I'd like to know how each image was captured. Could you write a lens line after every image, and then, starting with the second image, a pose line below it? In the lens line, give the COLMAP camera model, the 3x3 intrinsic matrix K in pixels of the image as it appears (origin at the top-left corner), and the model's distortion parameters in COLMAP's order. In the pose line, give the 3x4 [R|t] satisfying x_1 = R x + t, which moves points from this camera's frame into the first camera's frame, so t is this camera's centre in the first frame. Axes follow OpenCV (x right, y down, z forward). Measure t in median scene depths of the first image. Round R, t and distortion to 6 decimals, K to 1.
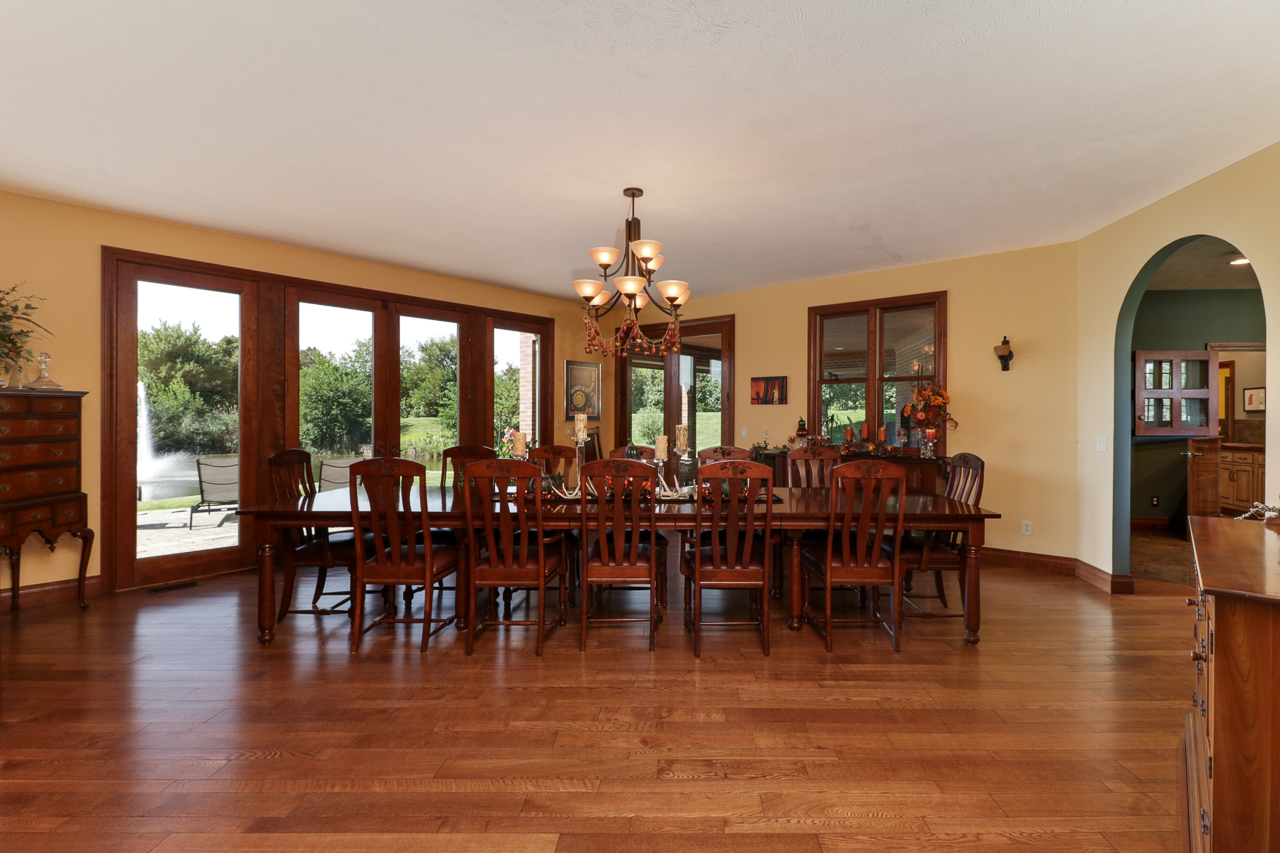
lens RADIAL K [[625.6, 0, 642.0], [0, 625.6, 421.6], [0, 0, 1]] dist [0.003961, -0.002572]
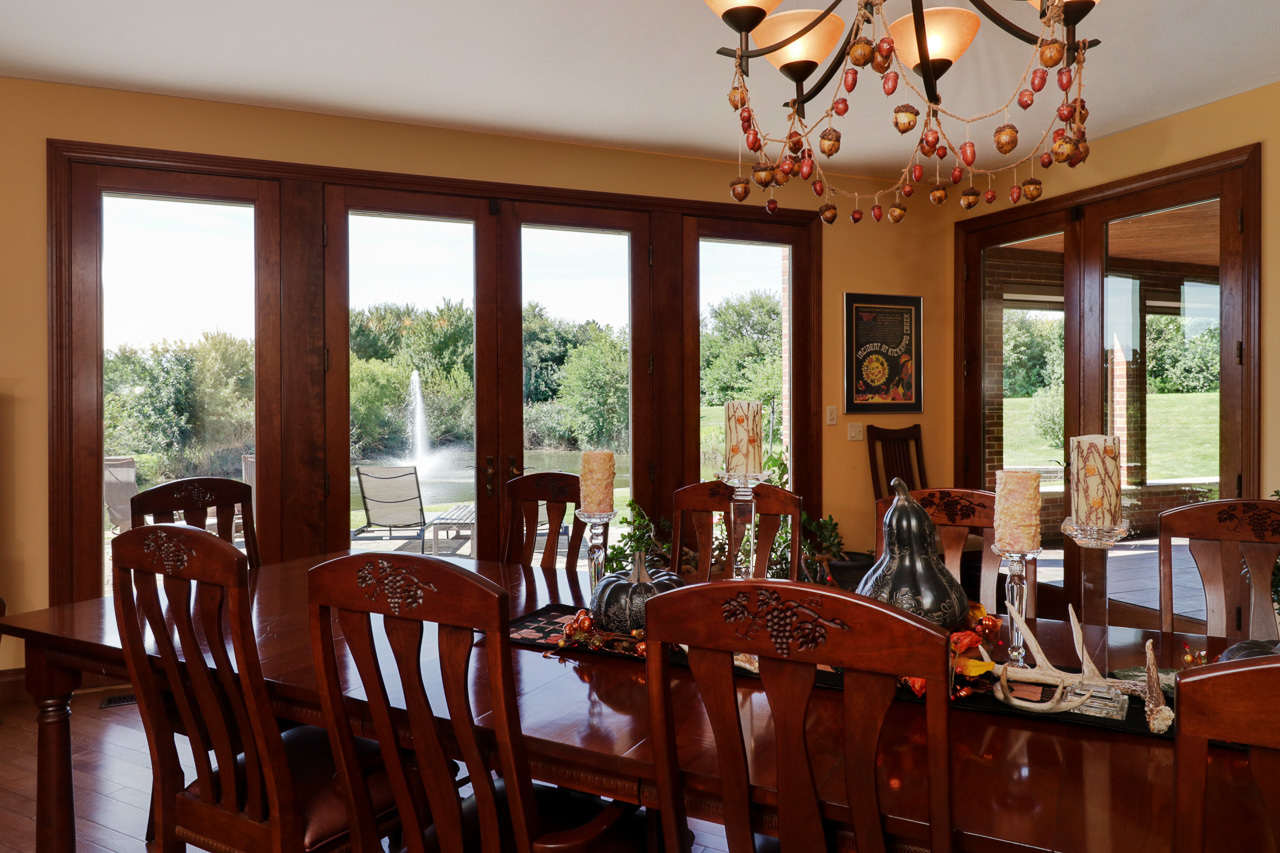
lens RADIAL K [[850.5, 0, 635.7], [0, 850.5, 414.0], [0, 0, 1]] dist [0.004609, -0.001365]
pose [[0.899497, -0.004153, -0.436906, 0.018036], [0.005723, 0.999981, 0.002279, -0.002466], [0.436889, -0.004550, 0.899504, 0.227533]]
